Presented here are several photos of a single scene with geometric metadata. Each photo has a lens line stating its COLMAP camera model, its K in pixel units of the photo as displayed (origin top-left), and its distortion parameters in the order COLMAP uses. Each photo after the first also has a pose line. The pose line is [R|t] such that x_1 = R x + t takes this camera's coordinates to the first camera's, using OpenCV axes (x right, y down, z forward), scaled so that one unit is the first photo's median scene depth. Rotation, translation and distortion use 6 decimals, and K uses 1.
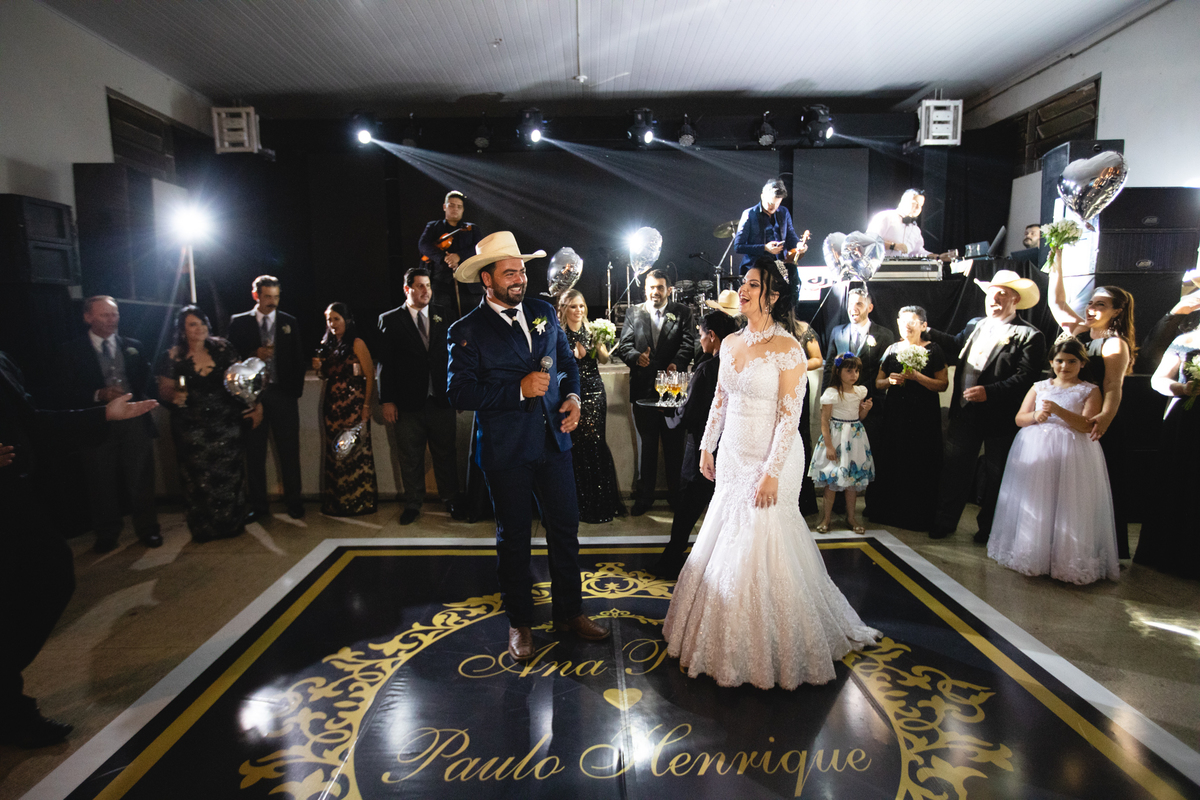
lens RADIAL K [[676.0, 0, 617.6], [0, 676.0, 398.6], [0, 0, 1]] dist [0.010021, -0.000014]
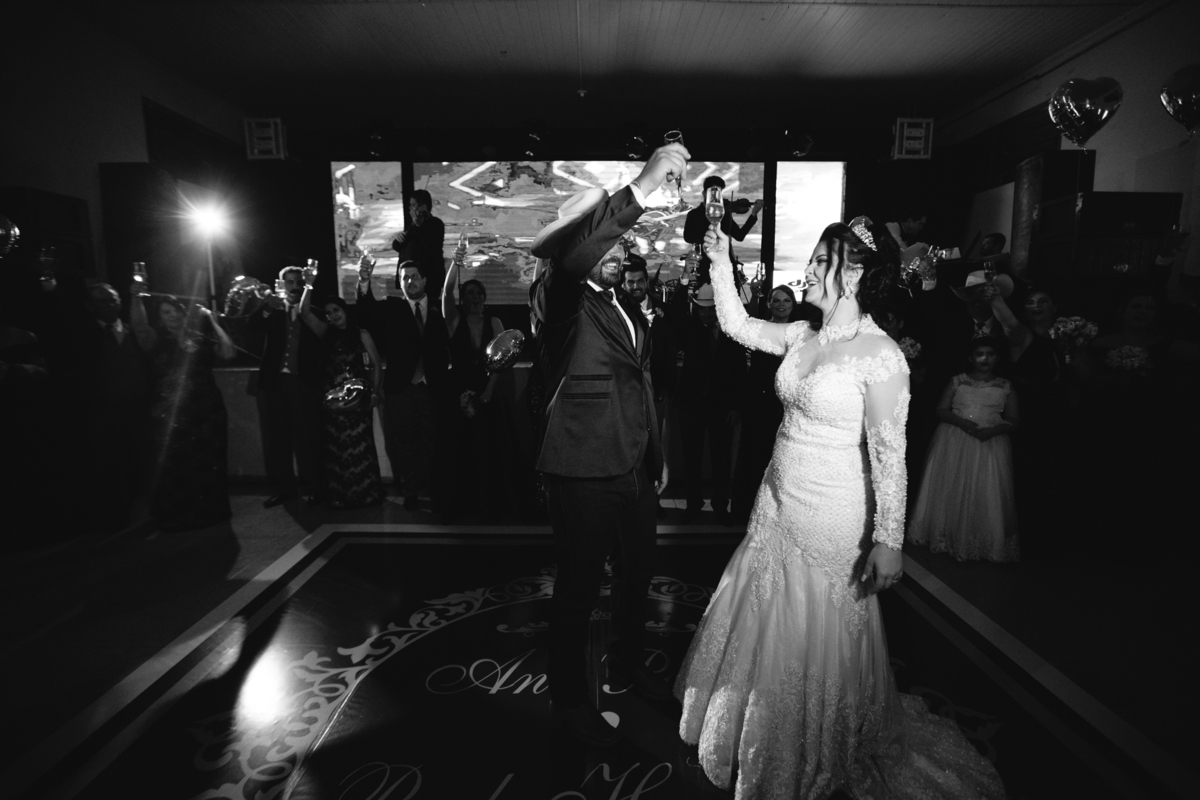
lens RADIAL K [[554.0, 0, 606.3], [0, 554.0, 411.1], [0, 0, 1]] dist [-0.017757, 0.000964]
pose [[0.999675, 0.014095, -0.021260, 0.022721], [-0.013100, 0.998844, 0.046249, -0.013007], [0.021888, -0.045955, 0.998704, 0.221792]]
